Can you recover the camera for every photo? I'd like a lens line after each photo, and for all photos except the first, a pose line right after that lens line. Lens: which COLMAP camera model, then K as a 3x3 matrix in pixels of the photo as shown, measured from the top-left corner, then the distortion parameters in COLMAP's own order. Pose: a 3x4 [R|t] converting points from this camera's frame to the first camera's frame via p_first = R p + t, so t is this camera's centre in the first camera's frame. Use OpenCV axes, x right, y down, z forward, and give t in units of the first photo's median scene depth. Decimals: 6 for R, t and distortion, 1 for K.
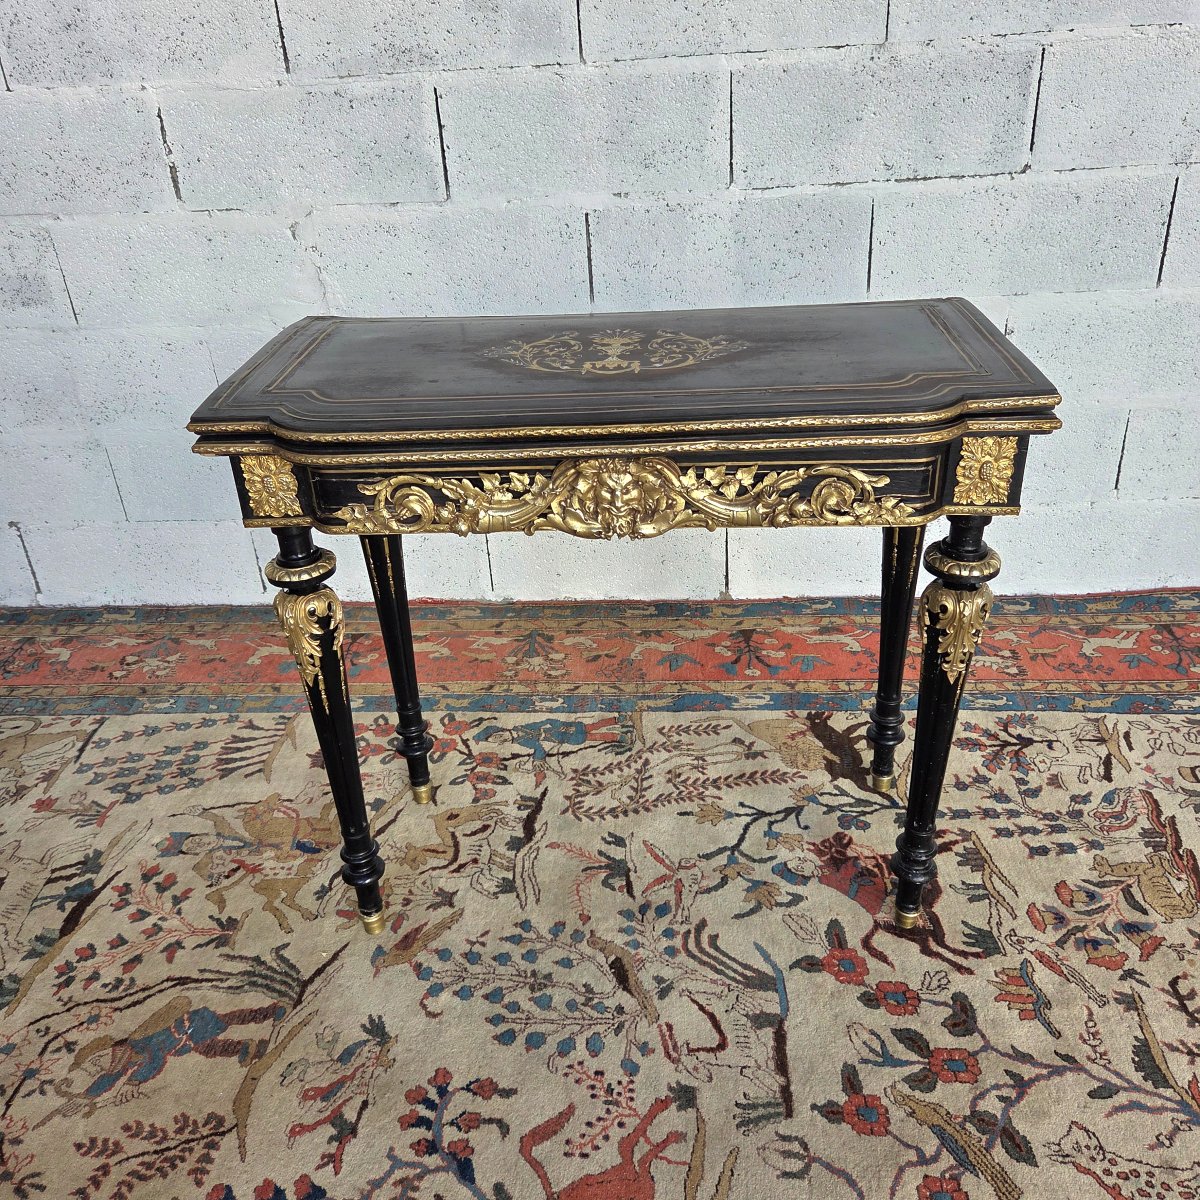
lens RADIAL K [[1068.0, 0, 616.6], [0, 1068.0, 593.5], [0, 0, 1]] dist [0.078854, -0.073825]
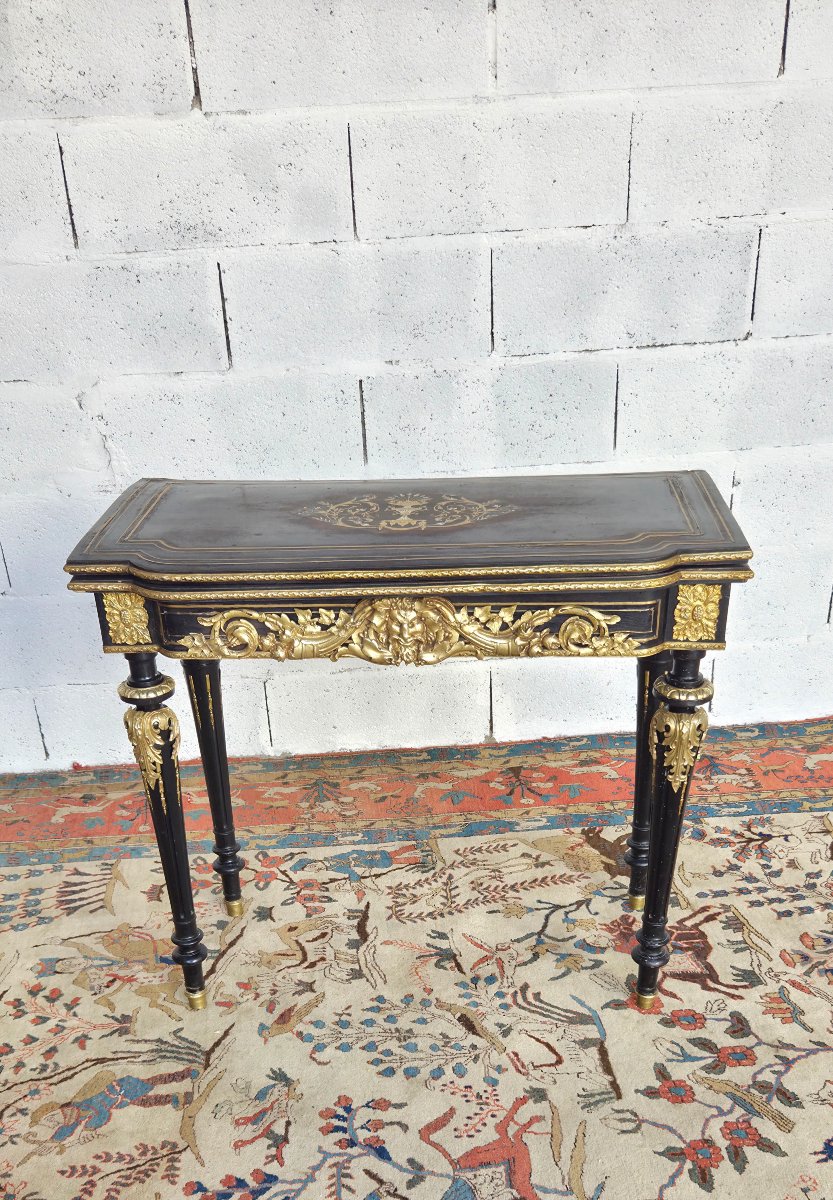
lens RADIAL K [[1208.3, 0, 420.2], [0, 1208.3, 876.1], [0, 0, 1]] dist [0.089809, -0.087940]
pose [[0.990177, -0.063588, 0.124527, -0.184601], [0.055799, 0.996319, 0.065073, 0.080184], [-0.128206, -0.057485, 0.990080, -0.305557]]
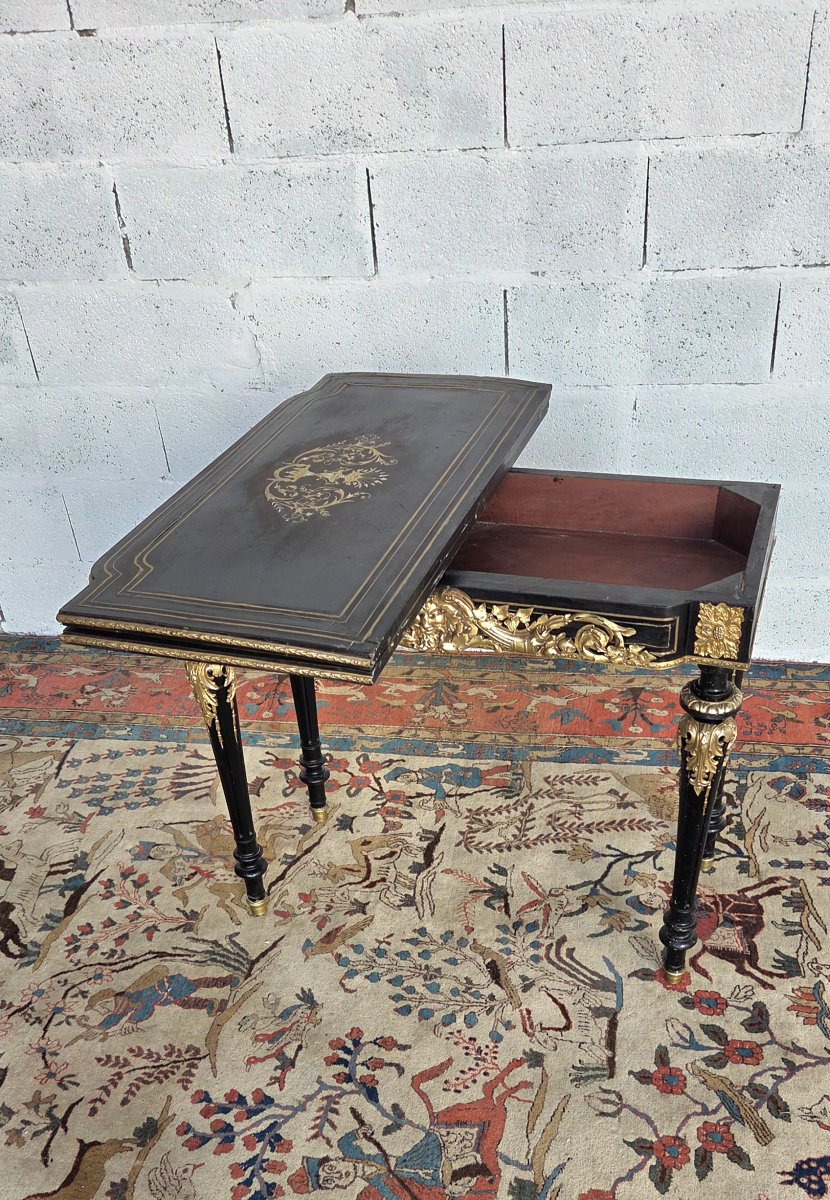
lens RADIAL K [[1199.0, 0, 431.9], [0, 1199.0, 809.6], [0, 0, 1]] dist [0.090382, -0.082065]
pose [[0.994796, 0.053211, -0.086883, 0.038021], [-0.036458, 0.982228, 0.184118, -0.083966], [0.095136, -0.179992, 0.979057, -0.321615]]
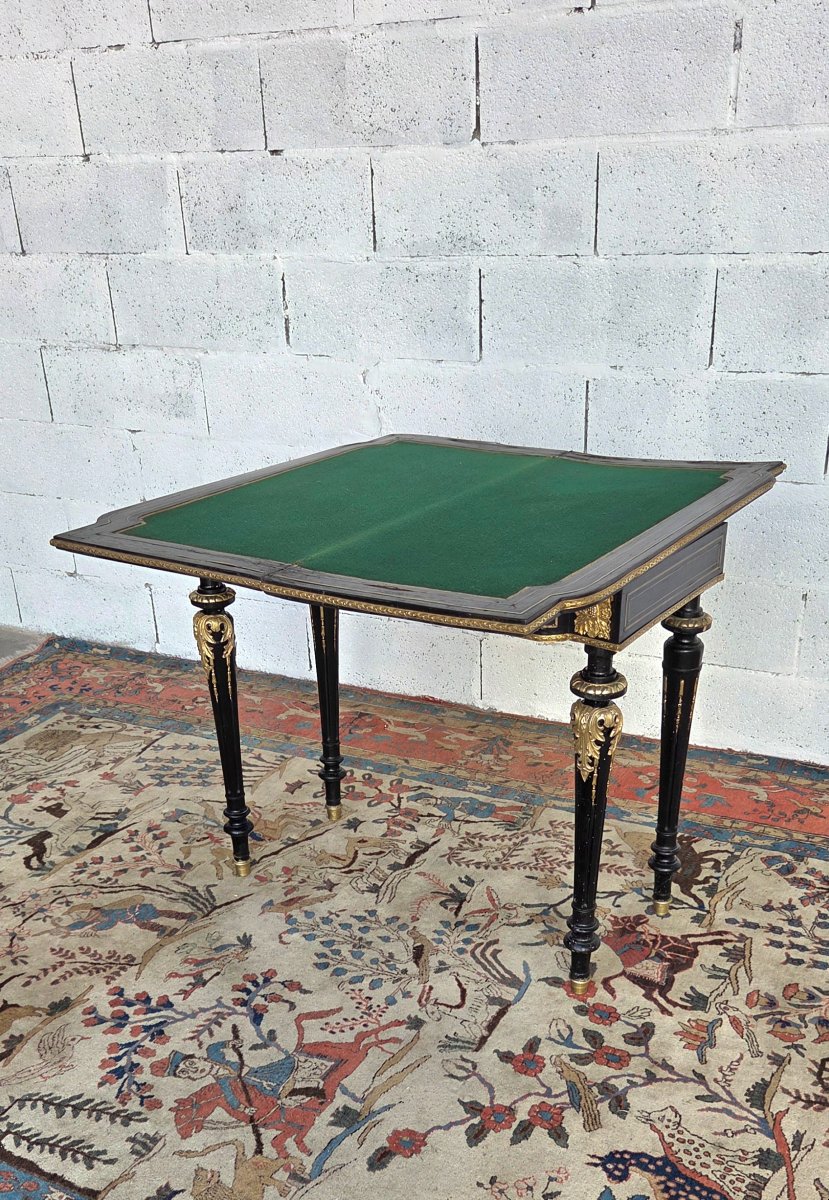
lens RADIAL K [[1203.6, 0, 431.3], [0, 1203.6, 812.5], [0, 0, 1]] dist [0.096694, -0.118452]
pose [[0.922713, 0.201882, -0.328397, 0.416901], [-0.195618, 0.979281, 0.052375, 0.086243], [0.332167, 0.015914, 0.943086, -0.362546]]
